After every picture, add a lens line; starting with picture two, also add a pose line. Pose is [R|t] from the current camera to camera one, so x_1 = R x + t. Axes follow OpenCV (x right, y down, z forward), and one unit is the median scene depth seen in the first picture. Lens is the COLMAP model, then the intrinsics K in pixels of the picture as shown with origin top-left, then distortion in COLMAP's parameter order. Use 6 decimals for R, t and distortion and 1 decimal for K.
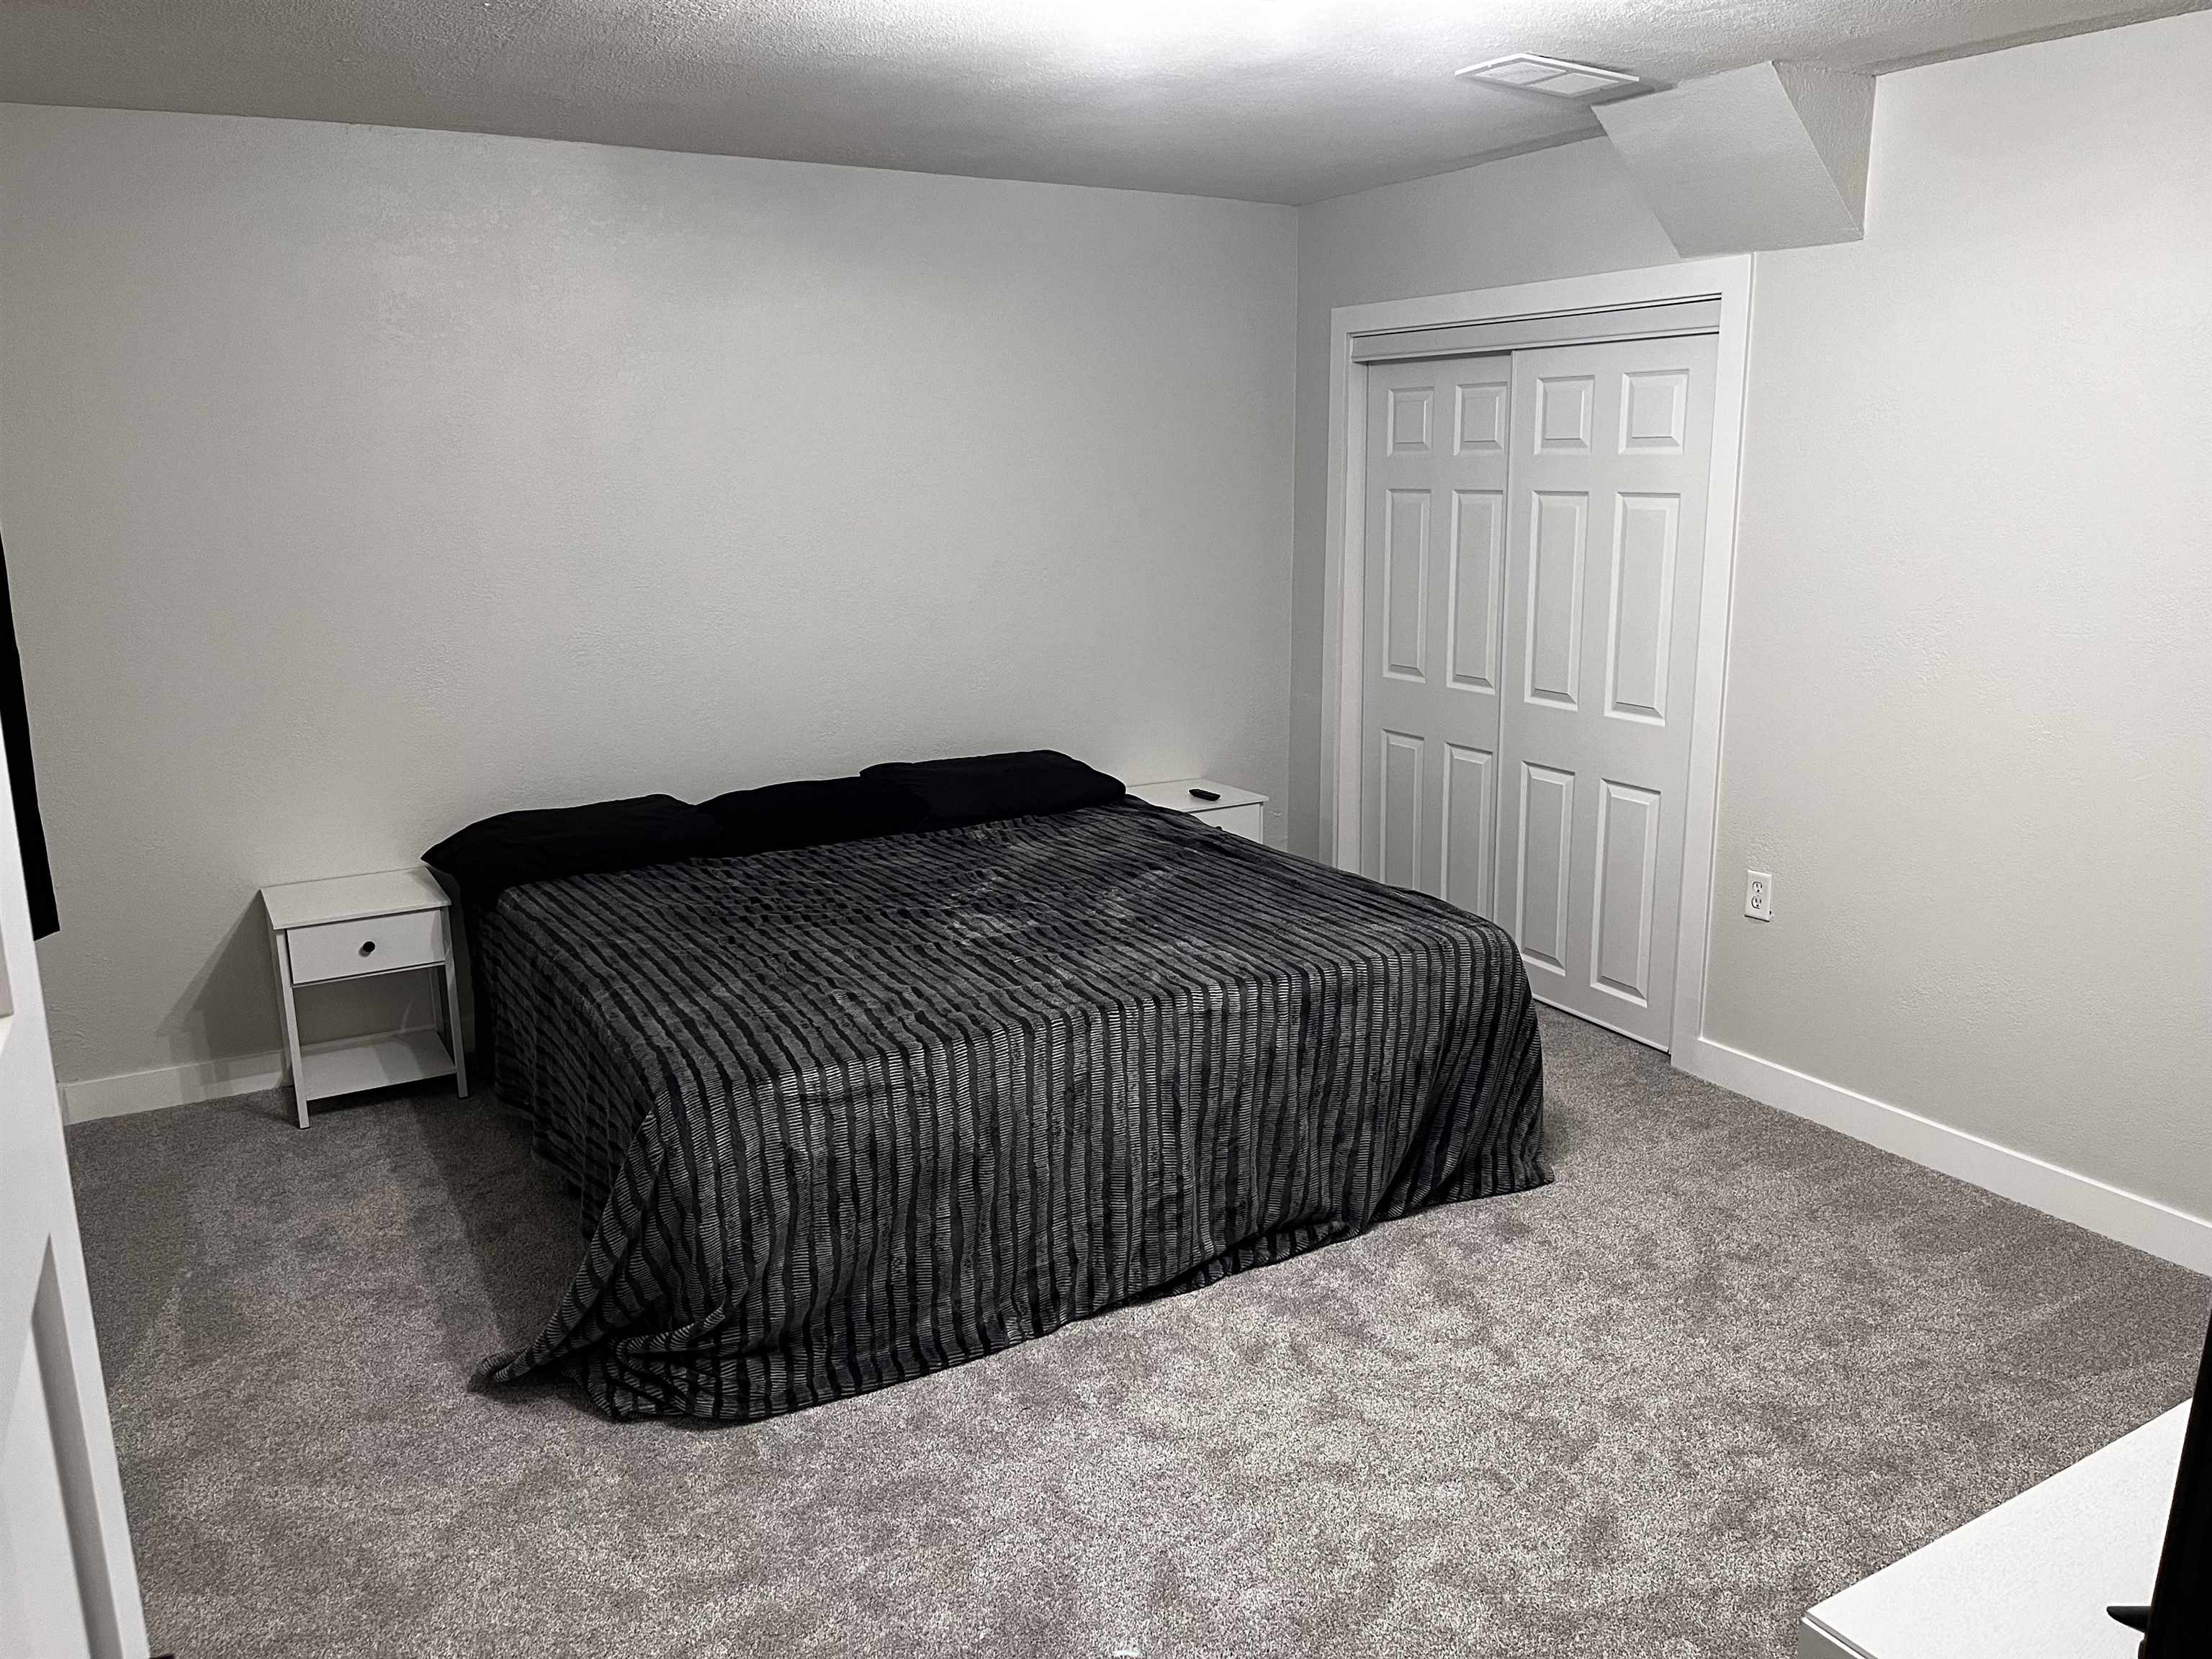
lens RADIAL K [[1687.1, 0, 1113.6], [0, 1687.1, 826.3], [0, 0, 1]] dist [0.006611, -0.025927]
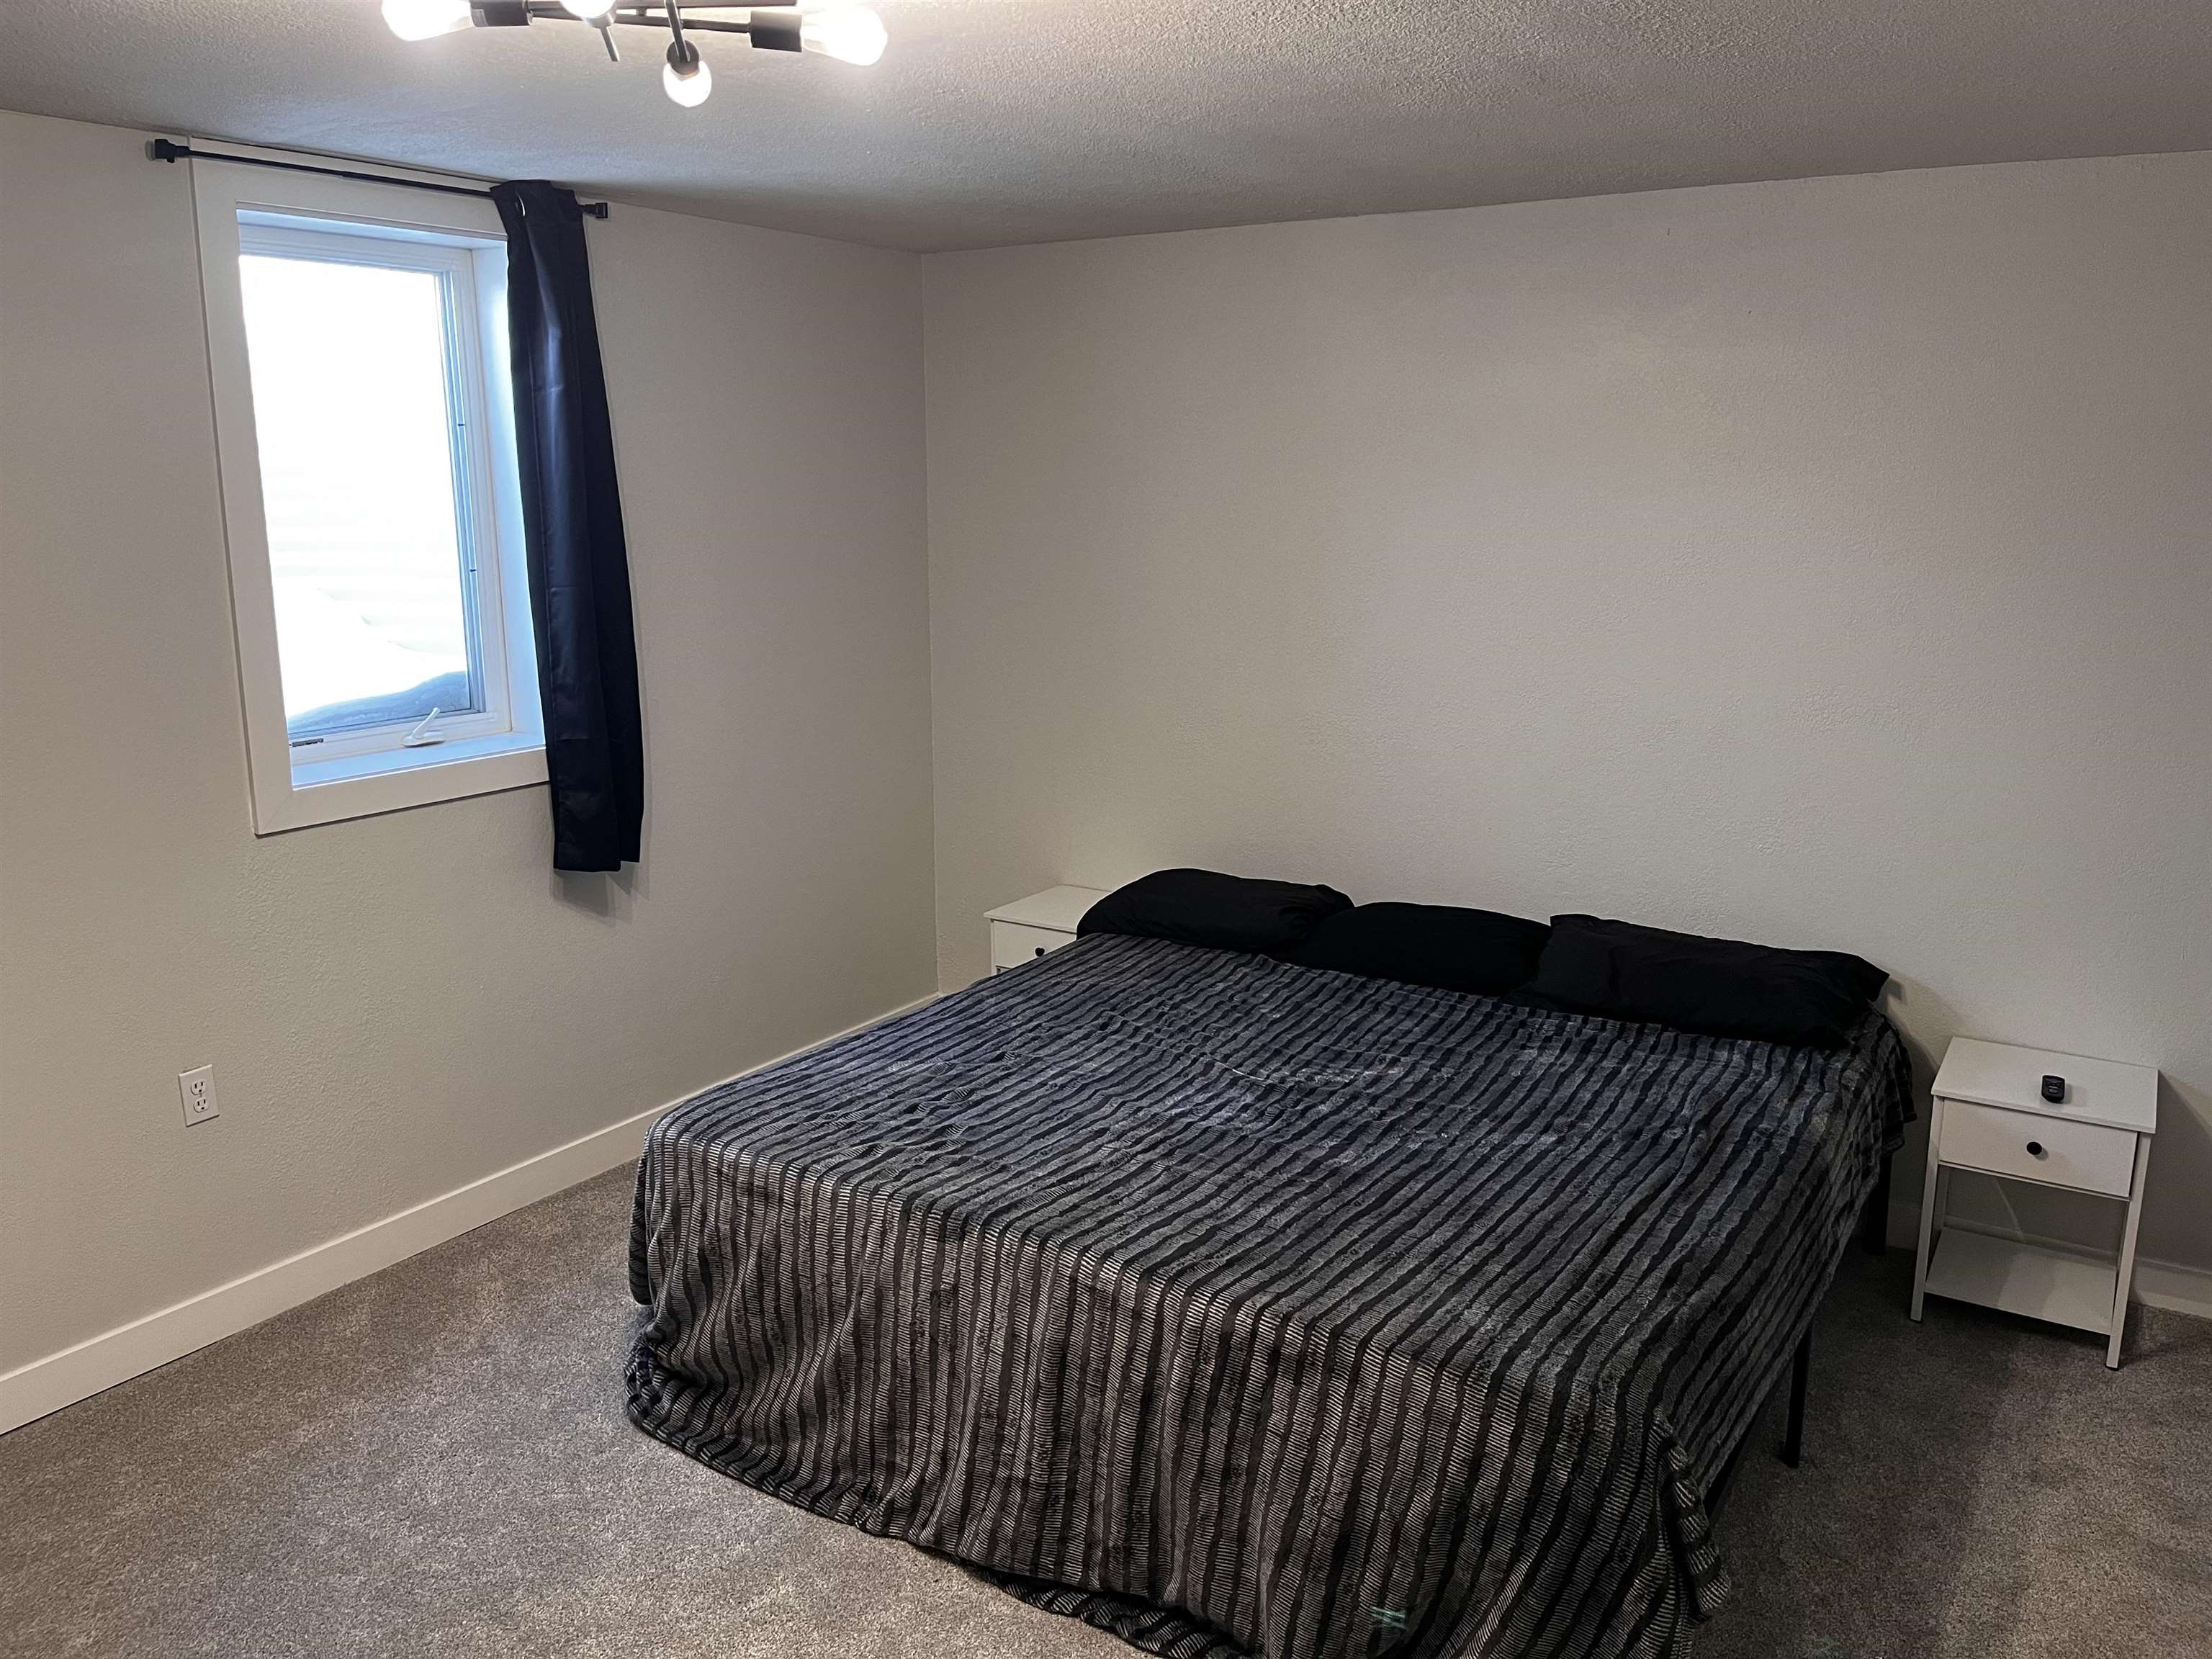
lens RADIAL K [[1687.1, 0, 1113.8], [0, 1687.1, 839.1], [0, 0, 1]] dist [0.006611, -0.025927]
pose [[0.446196, 0.199797, -0.872347, 0.680136], [-0.197281, 0.972741, 0.121884, -0.184984], [0.872920, 0.117714, 0.473449, 0.587466]]
